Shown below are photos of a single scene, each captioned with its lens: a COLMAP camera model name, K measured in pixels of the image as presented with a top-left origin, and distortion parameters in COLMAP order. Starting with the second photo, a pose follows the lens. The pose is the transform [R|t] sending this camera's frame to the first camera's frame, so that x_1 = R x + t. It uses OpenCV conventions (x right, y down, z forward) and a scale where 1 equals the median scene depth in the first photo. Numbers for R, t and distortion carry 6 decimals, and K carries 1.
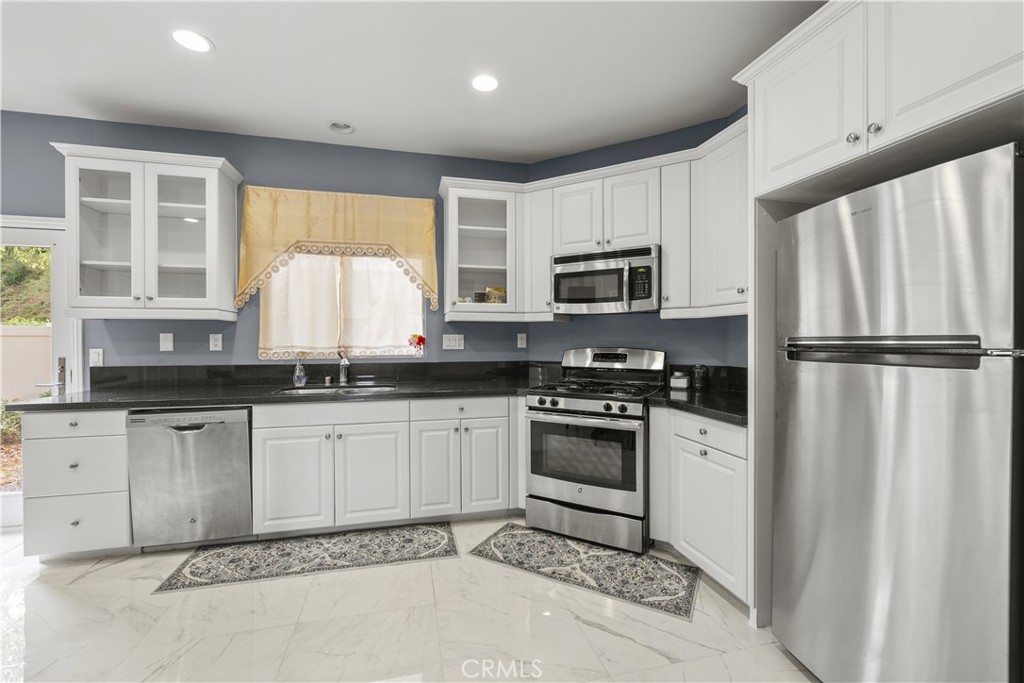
lens RADIAL K [[437.4, 0, 514.4], [0, 437.4, 340.7], [0, 0, 1]] dist [0.003629, 0.000242]
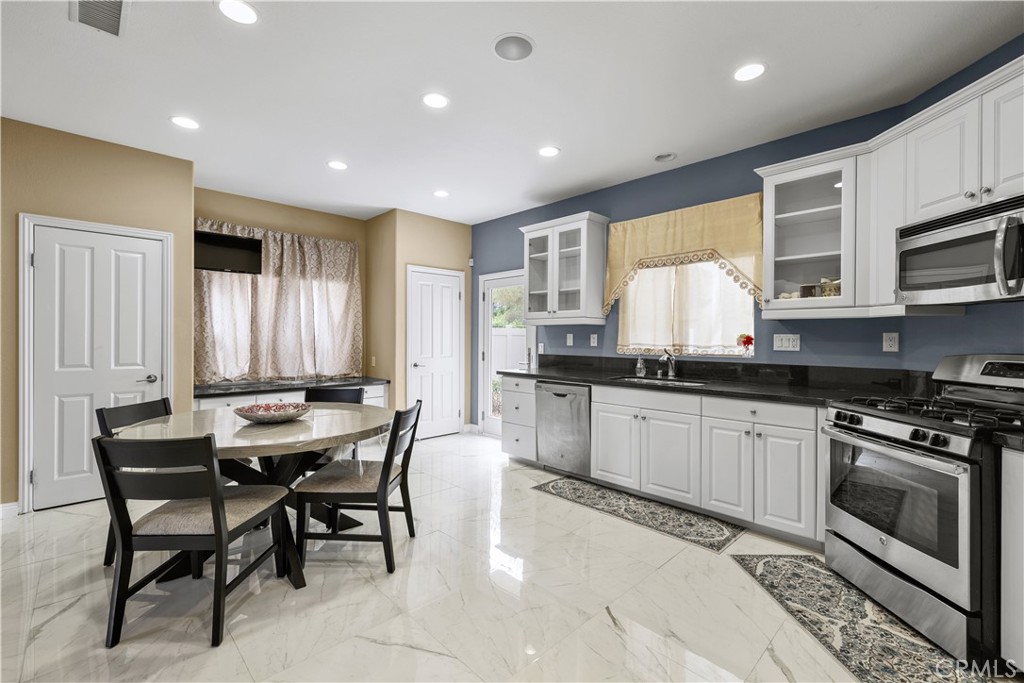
lens RADIAL K [[437.4, 0, 505.5], [0, 437.4, 340.7], [0, 0, 1]] dist [0.003629, 0.000242]
pose [[0.497680, 0.010181, -0.867301, 0.443875], [-0.011602, 0.999920, 0.005080, 0.001656], [0.867283, 0.007534, 0.497758, 0.057008]]
